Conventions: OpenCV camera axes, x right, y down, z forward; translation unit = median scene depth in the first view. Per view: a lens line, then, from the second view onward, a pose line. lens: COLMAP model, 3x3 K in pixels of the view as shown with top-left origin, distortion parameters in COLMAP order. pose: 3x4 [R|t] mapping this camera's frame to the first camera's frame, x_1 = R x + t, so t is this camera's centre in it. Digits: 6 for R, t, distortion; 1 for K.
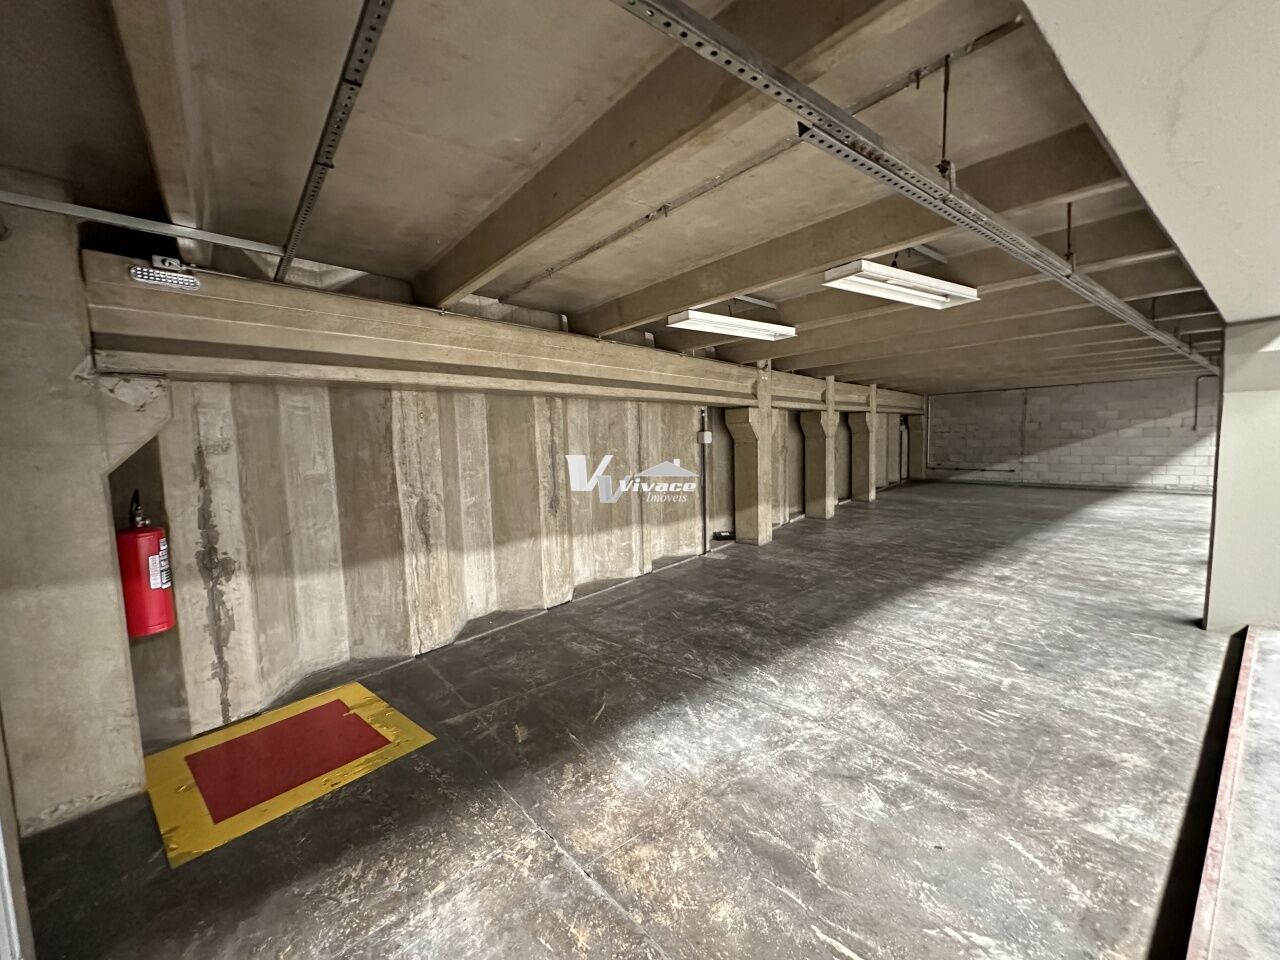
lens RADIAL K [[513.5, 0, 637.1], [0, 513.5, 480.0], [0, 0, 1]] dist [-0.004656, 0.001012]
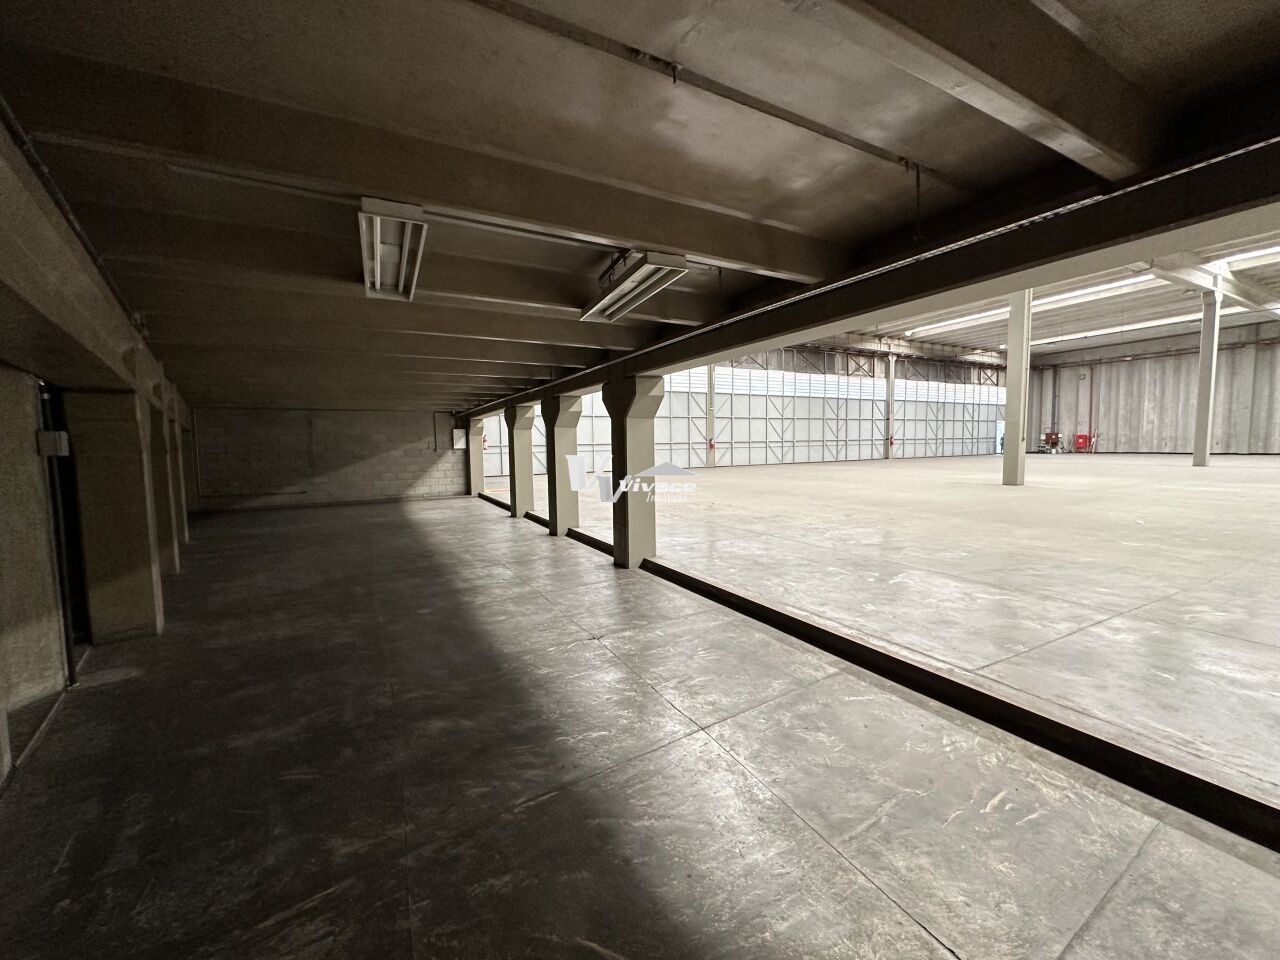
lens RADIAL K [[513.5, 0, 640.2], [0, 513.5, 480.0], [0, 0, 1]] dist [-0.004656, 0.001012]
pose [[0.178129, -0.043196, 0.983059, -0.247255], [0.097168, 0.994925, 0.026110, -0.008729], [-0.979198, 0.090871, 0.181423, 0.380925]]
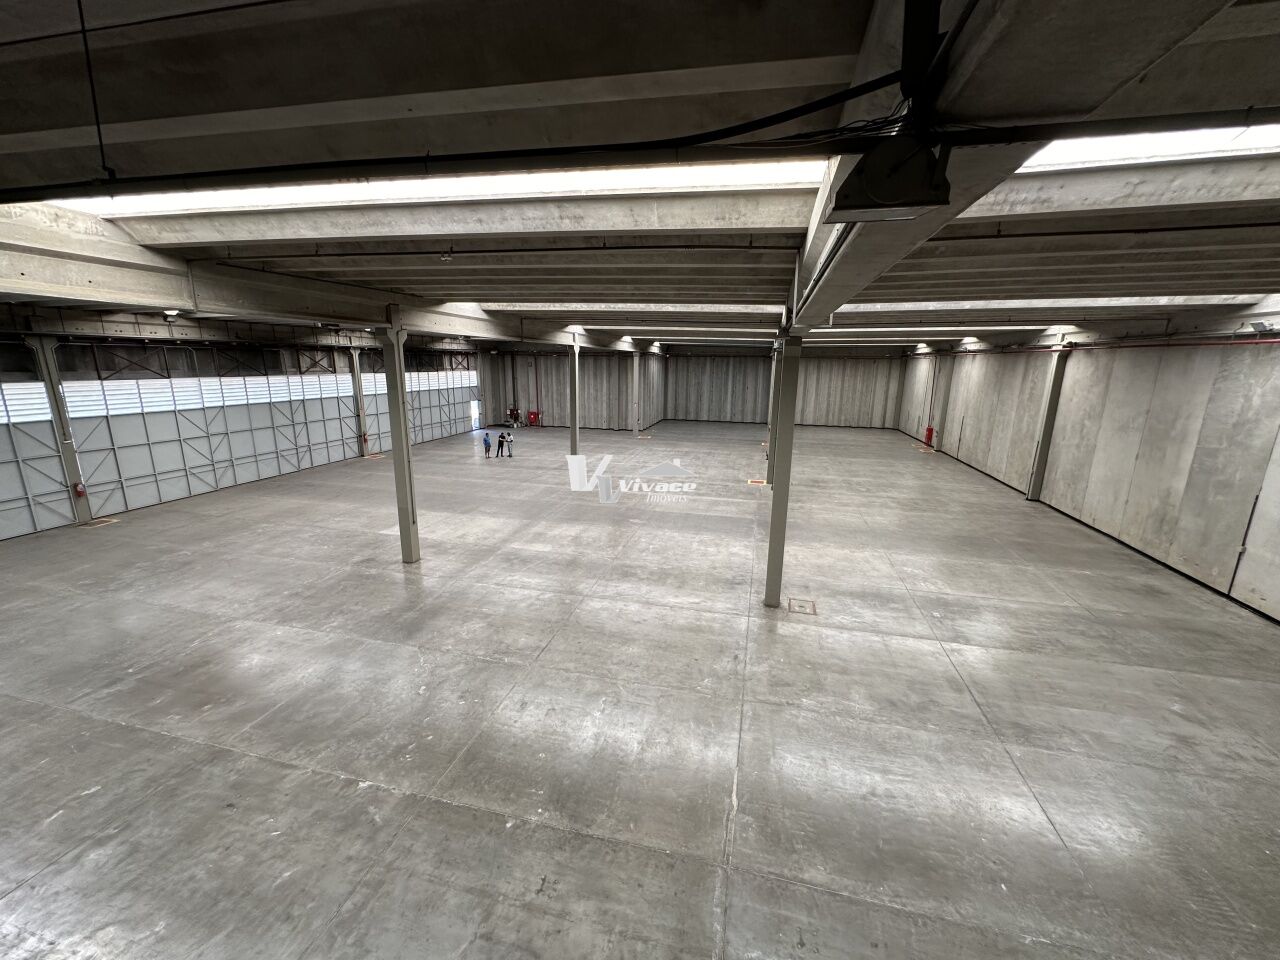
lens RADIAL K [[513.5, 0, 639.2], [0, 513.5, 480.3], [0, 0, 1]] dist [-0.004656, 0.001012]
pose [[-0.613151, -0.156221, 0.774365, -0.338616], [0.074275, 0.964508, 0.253393, -0.722934], [-0.786466, 0.212884, -0.579786, -0.330550]]
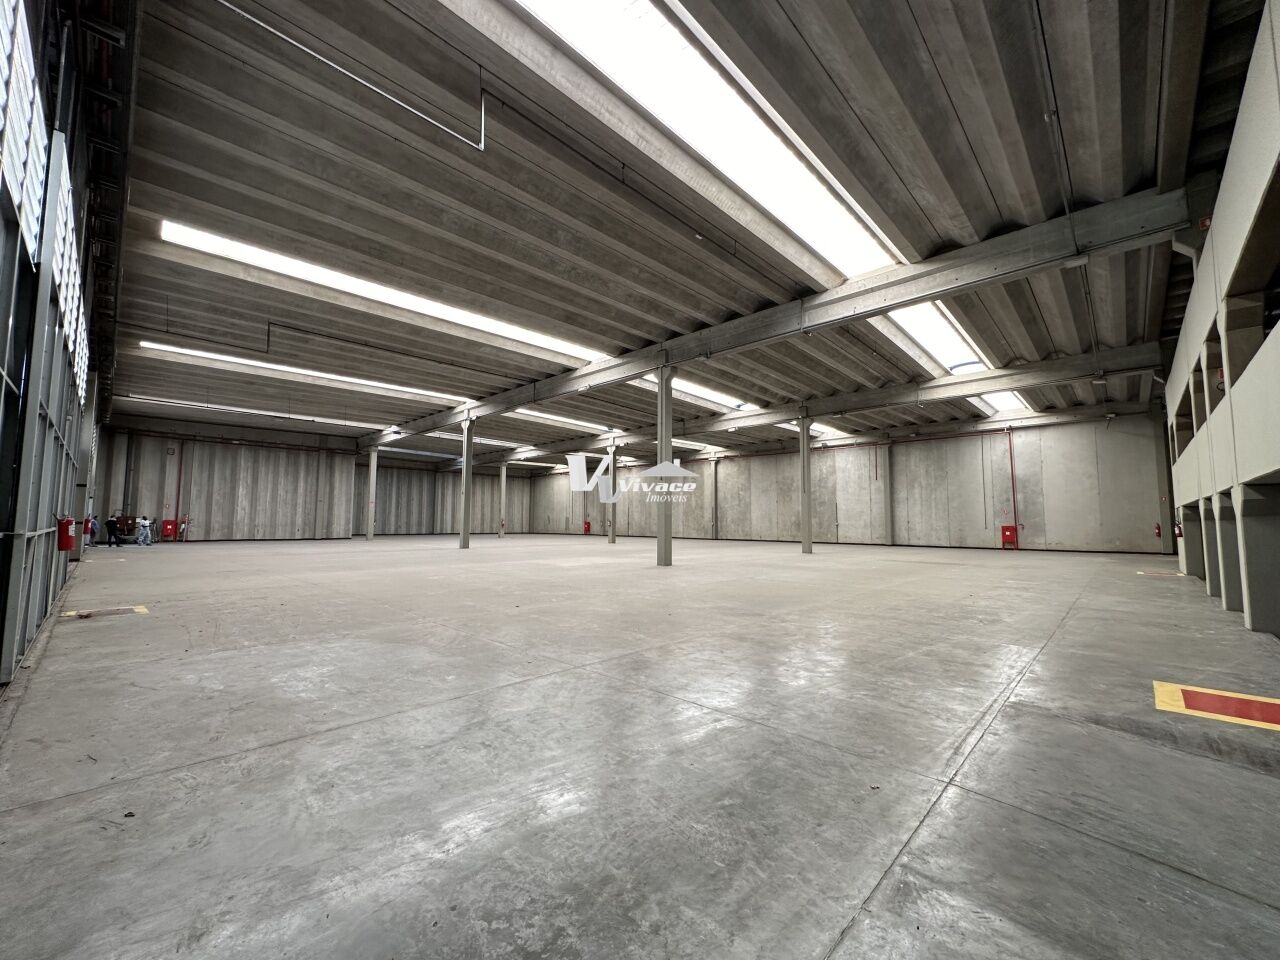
lens RADIAL K [[513.5, 0, 640.1], [0, 513.5, 482.2], [0, 0, 1]] dist [-0.004656, 0.001012]
pose [[-0.990473, 0.014412, -0.136948, 2.831671], [0.012527, 0.999815, 0.014614, -0.272361], [0.137133, 0.012759, -0.990470, 1.993604]]
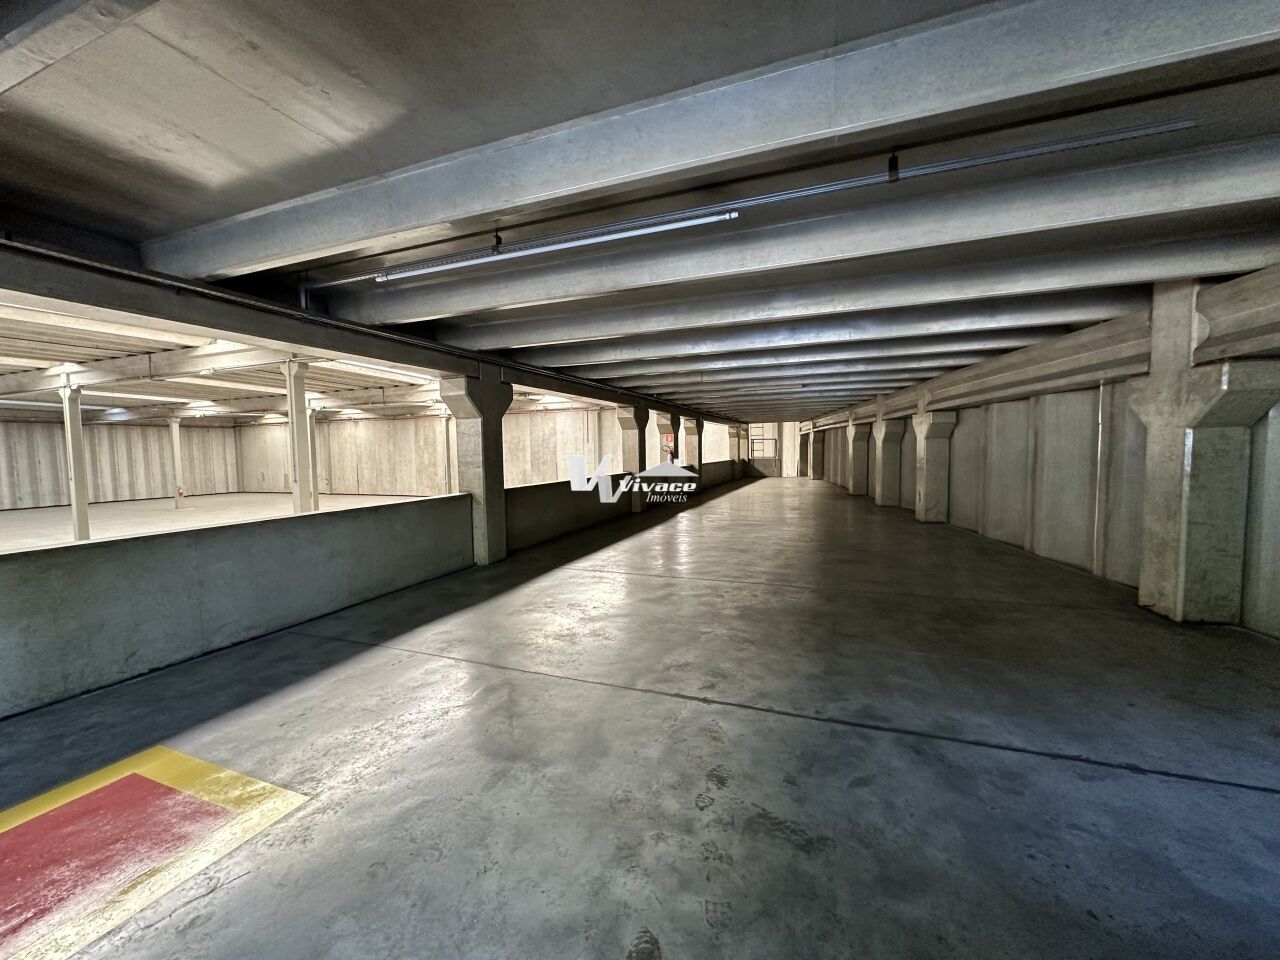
lens RADIAL K [[513.5, 0, 639.2], [0, 513.5, 481.4], [0, 0, 1]] dist [-0.004656, 0.001012]
pose [[-0.862419, 0.076934, -0.500314, 2.098704], [-0.001623, 0.987957, 0.154718, -0.683802], [0.506192, 0.134244, -0.851908, 2.452128]]
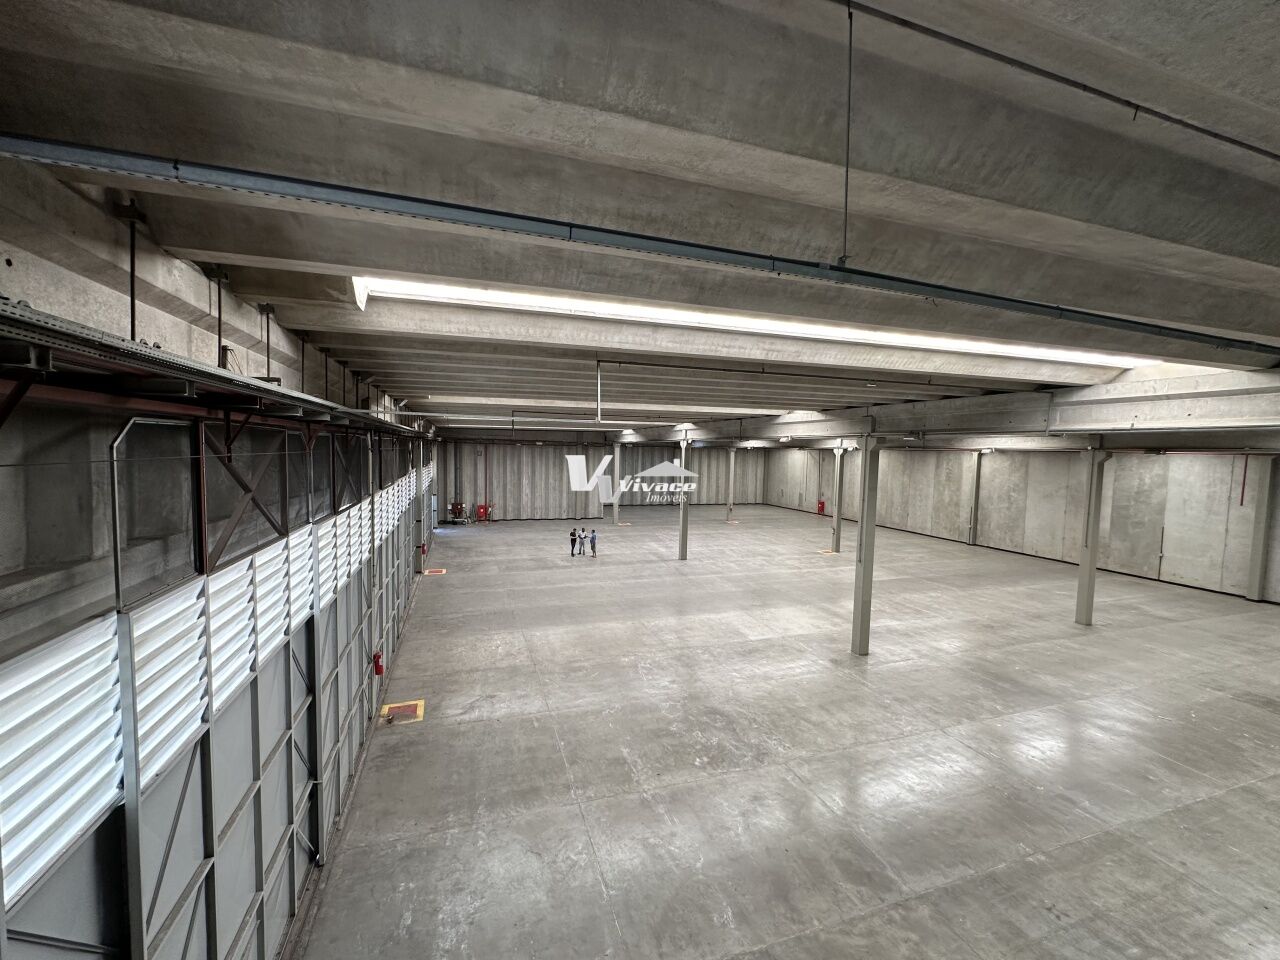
lens RADIAL K [[513.5, 0, 639.8], [0, 513.5, 481.7], [0, 0, 1]] dist [-0.004656, 0.001012]
pose [[-0.941525, -0.013049, 0.336690, 2.499012], [0.034559, 0.990240, 0.135019, -1.051395], [-0.335166, 0.138760, -0.931885, 1.920150]]
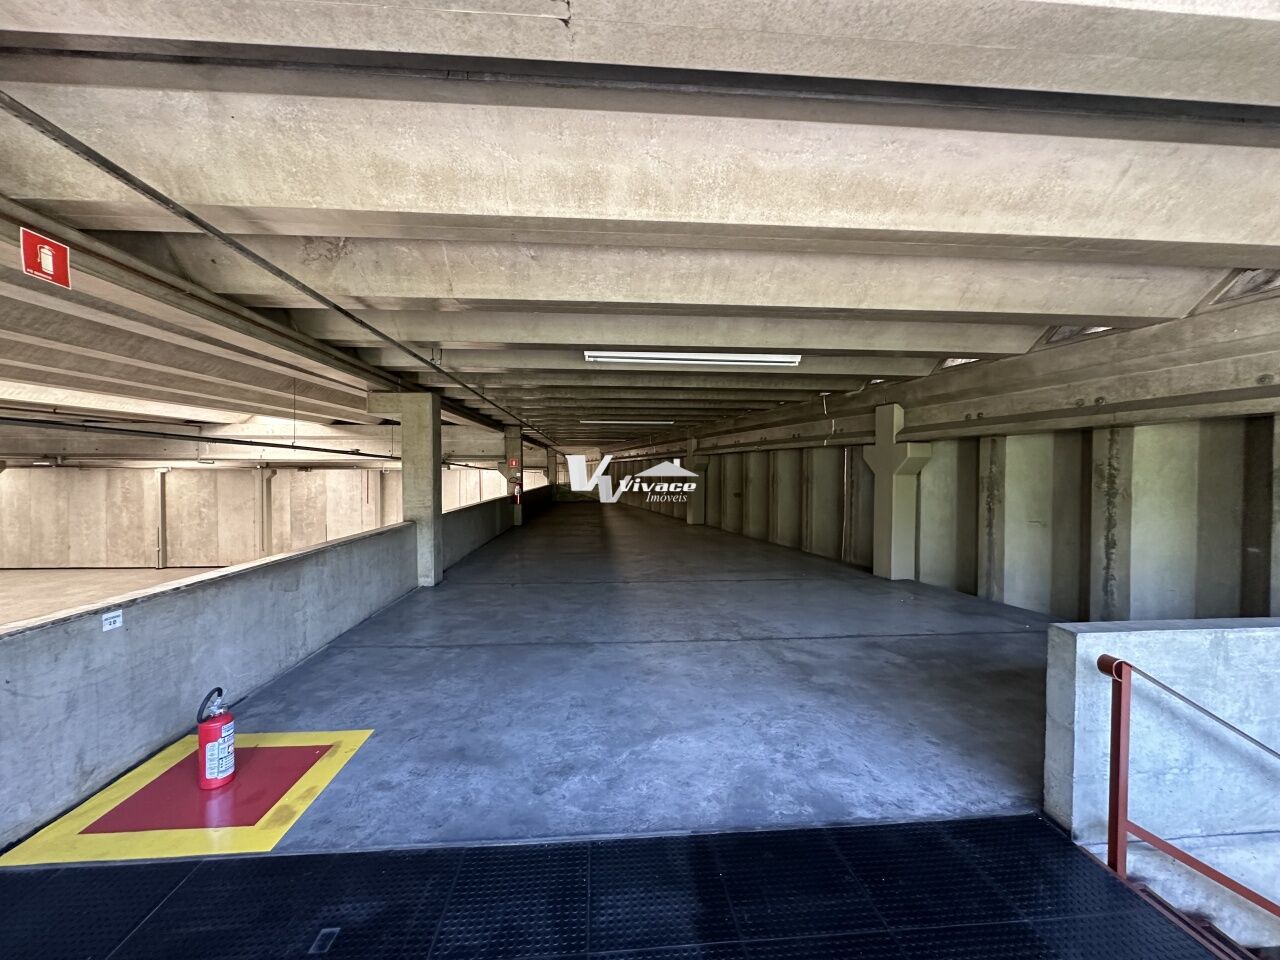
lens RADIAL K [[513.5, 0, 638.6], [0, 513.5, 479.3], [0, 0, 1]] dist [-0.004656, 0.001012]
pose [[-0.563080, 0.043500, -0.825257, 2.477051], [-0.058432, 0.994019, 0.092264, -1.150261], [0.824334, 0.100173, -0.557170, 2.391981]]
